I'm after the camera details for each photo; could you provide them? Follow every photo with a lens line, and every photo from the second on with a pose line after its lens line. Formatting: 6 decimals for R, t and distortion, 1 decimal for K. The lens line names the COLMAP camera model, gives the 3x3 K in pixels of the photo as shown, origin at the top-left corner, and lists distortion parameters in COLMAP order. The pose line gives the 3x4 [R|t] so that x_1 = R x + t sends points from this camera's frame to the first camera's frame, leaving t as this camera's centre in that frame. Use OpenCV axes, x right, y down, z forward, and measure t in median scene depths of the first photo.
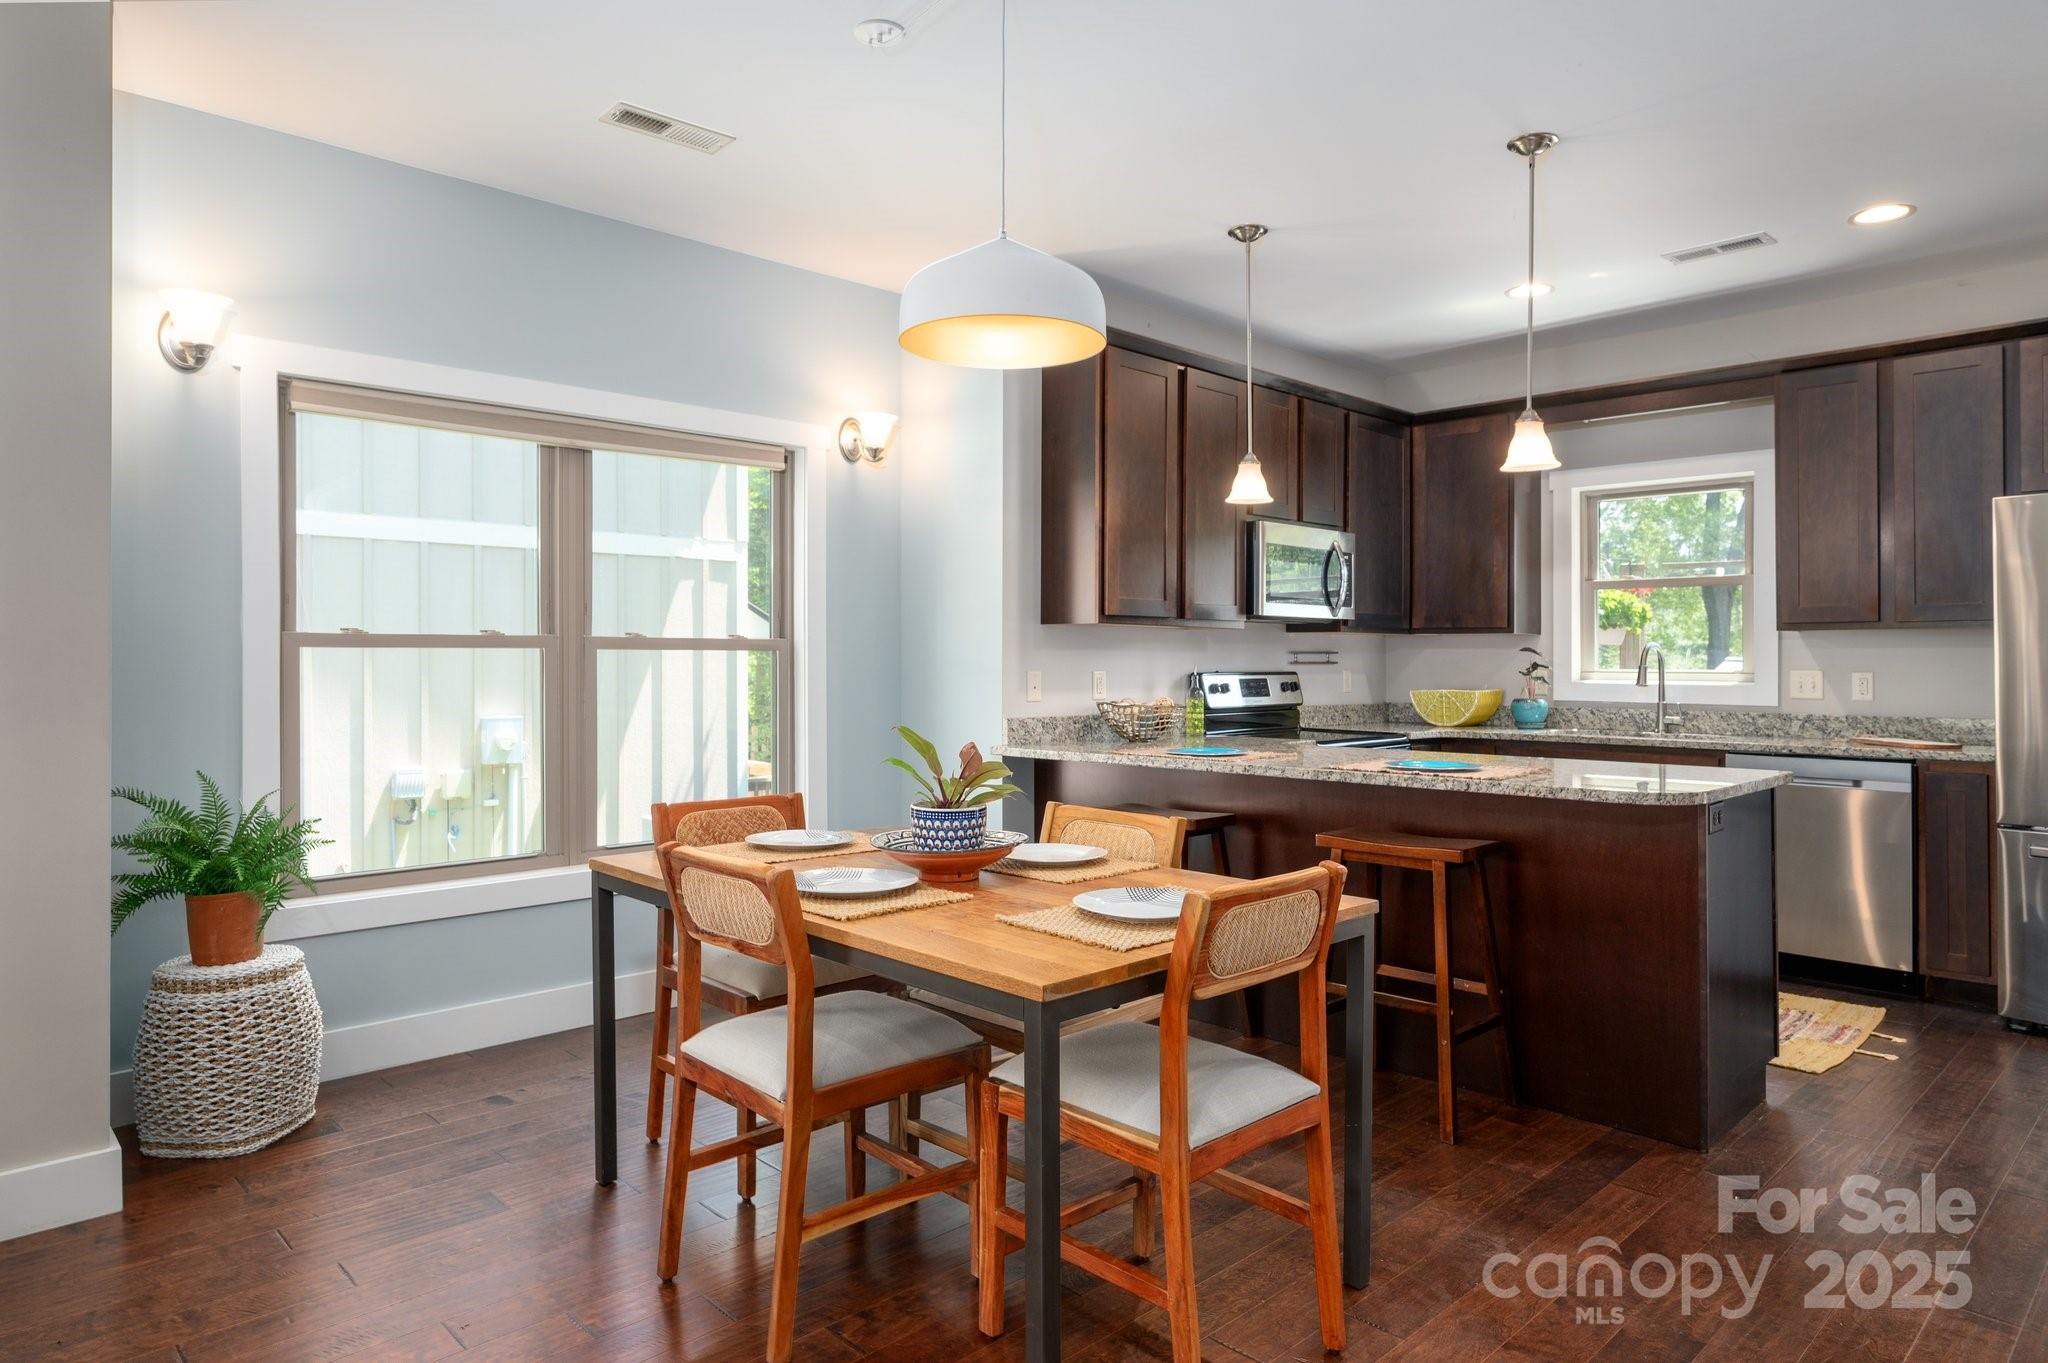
lens RADIAL K [[1204.3, 0, 1018.2], [0, 1204.3, 657.0], [0, 0, 1]] dist [-0.011787, -0.000489]
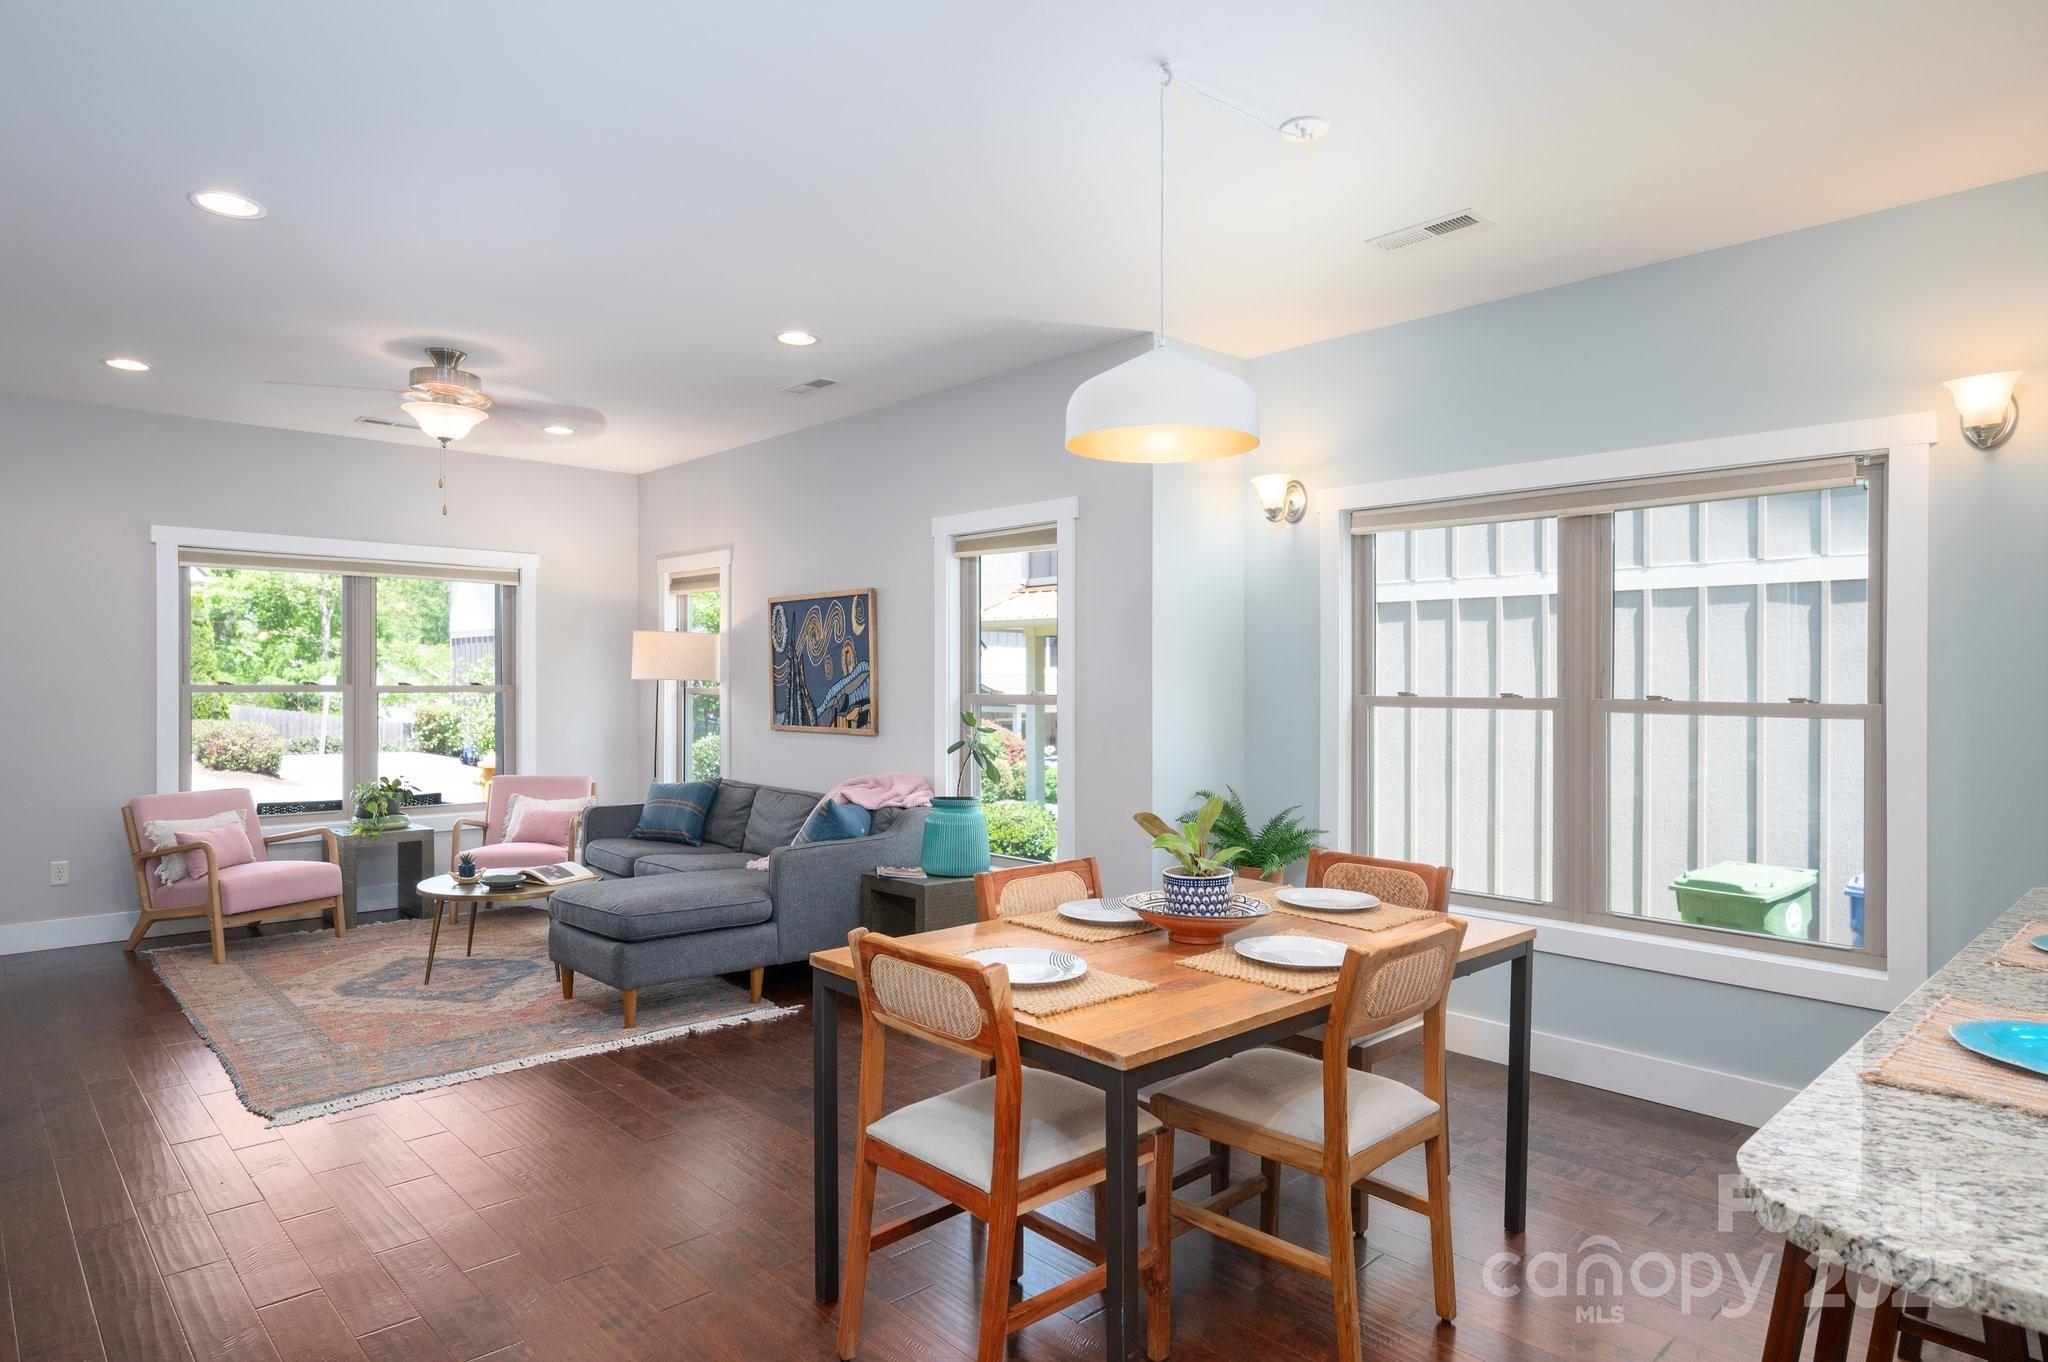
lens RADIAL K [[1163.6, 0, 1024.0], [0, 1163.6, 681.0], [0, 0, 1]] dist [-0.001809, -0.000141]
pose [[0.000399, 0.001793, -0.999998, 0.550139], [-0.003187, 0.999993, 0.001792, -0.028926], [0.999995, 0.003186, 0.000405, 0.462290]]
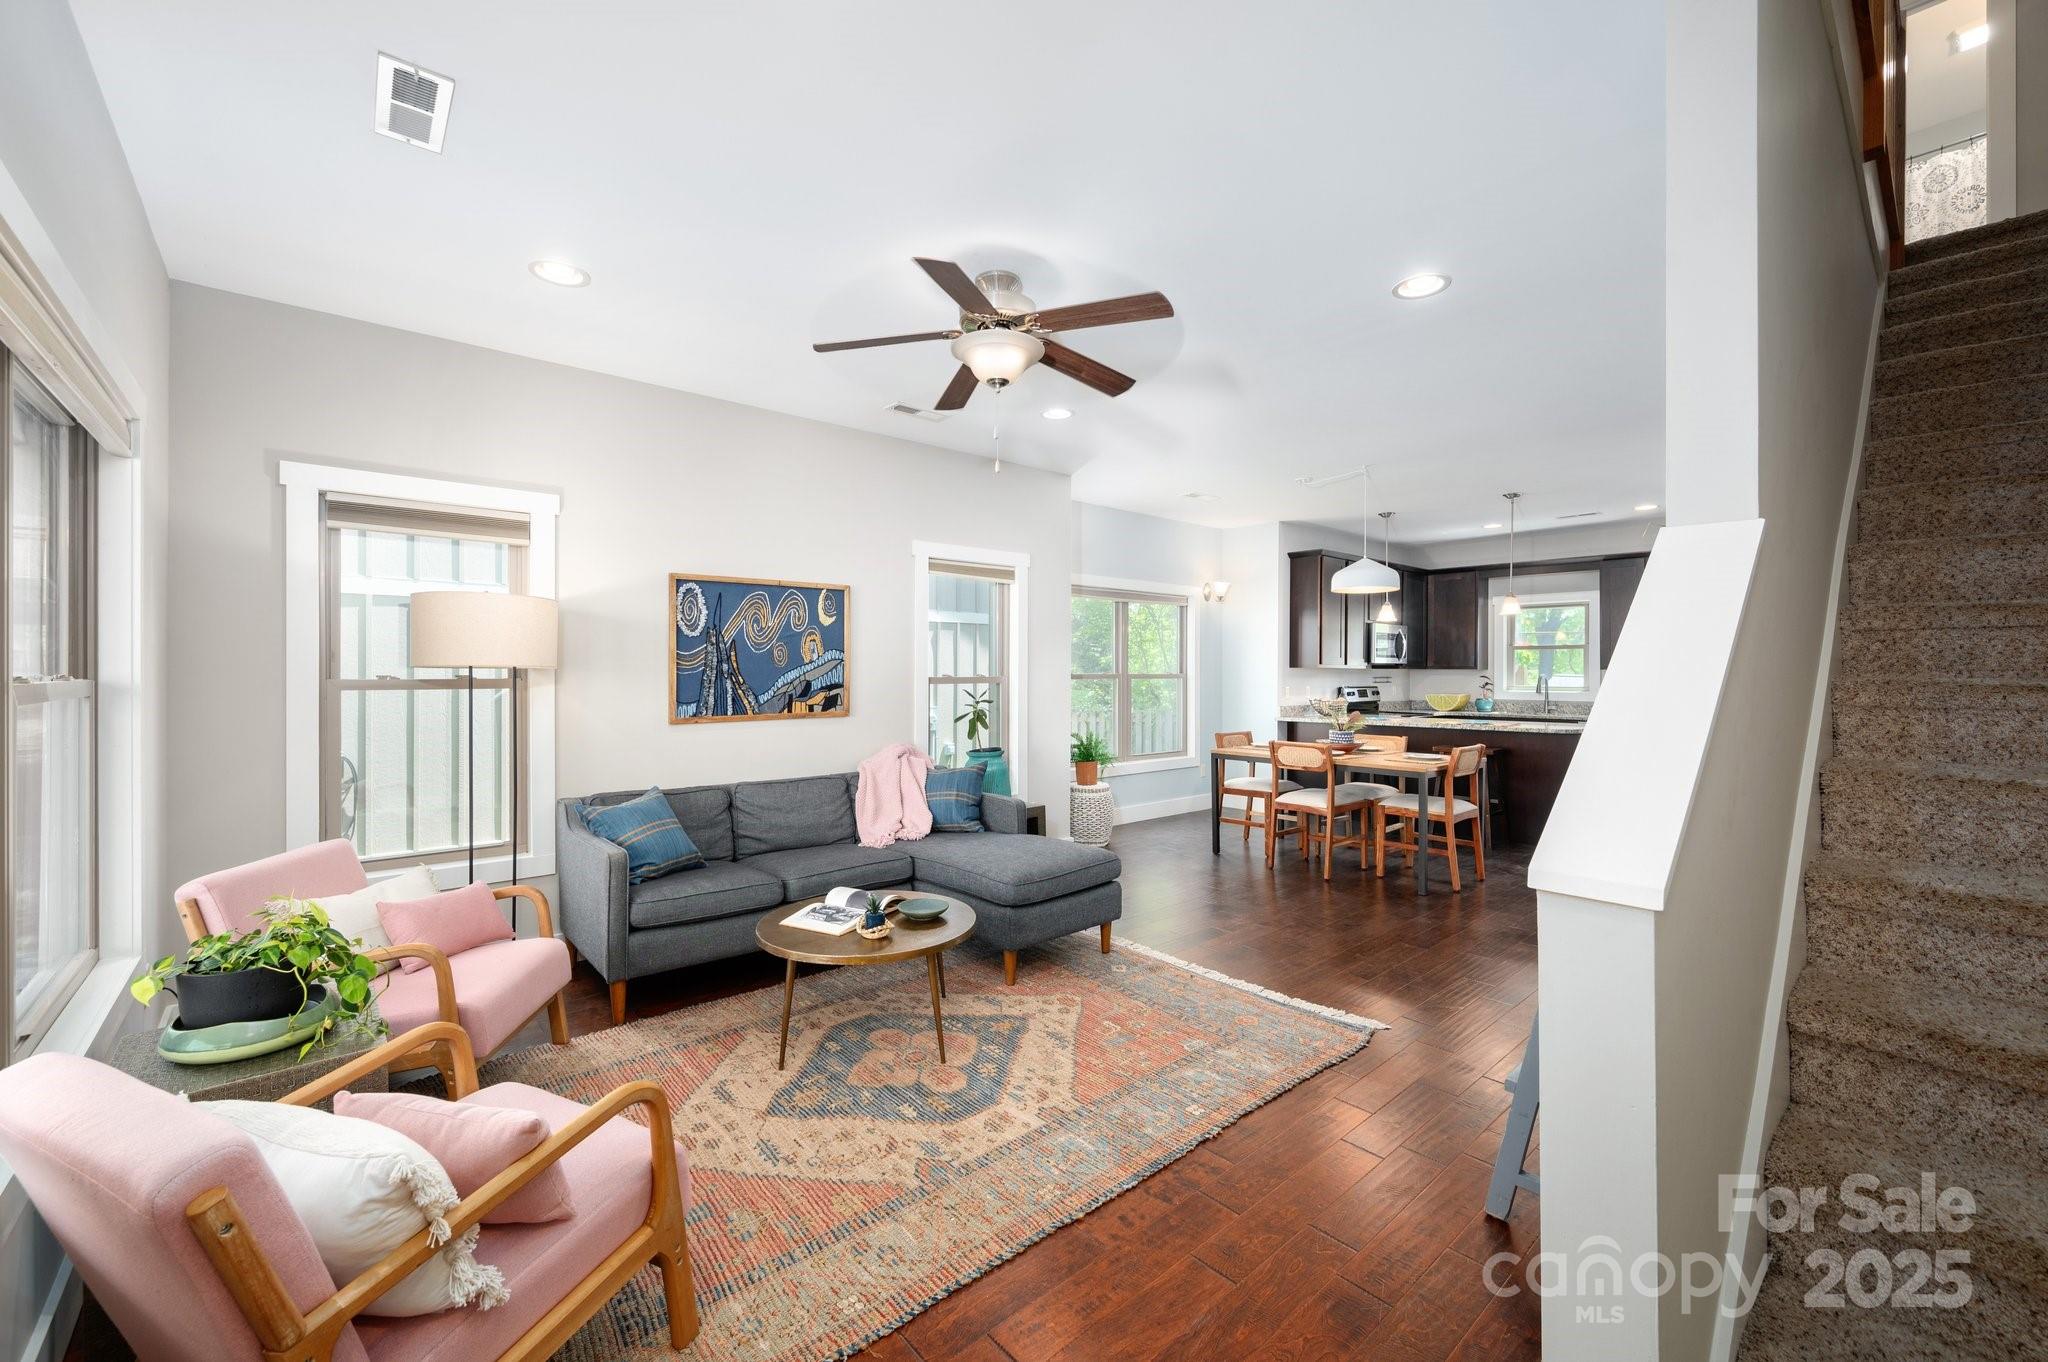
lens RADIAL K [[812.1, 0, 1011.7], [0, 812.1, 665.2], [0, 0, 1]] dist [-0.002085, -0.000163]
pose [[0.998680, 0.001414, -0.051353, -0.463580], [-0.001585, 0.999993, -0.003292, -0.026441], [0.051348, 0.003369, 0.998675, -0.684627]]
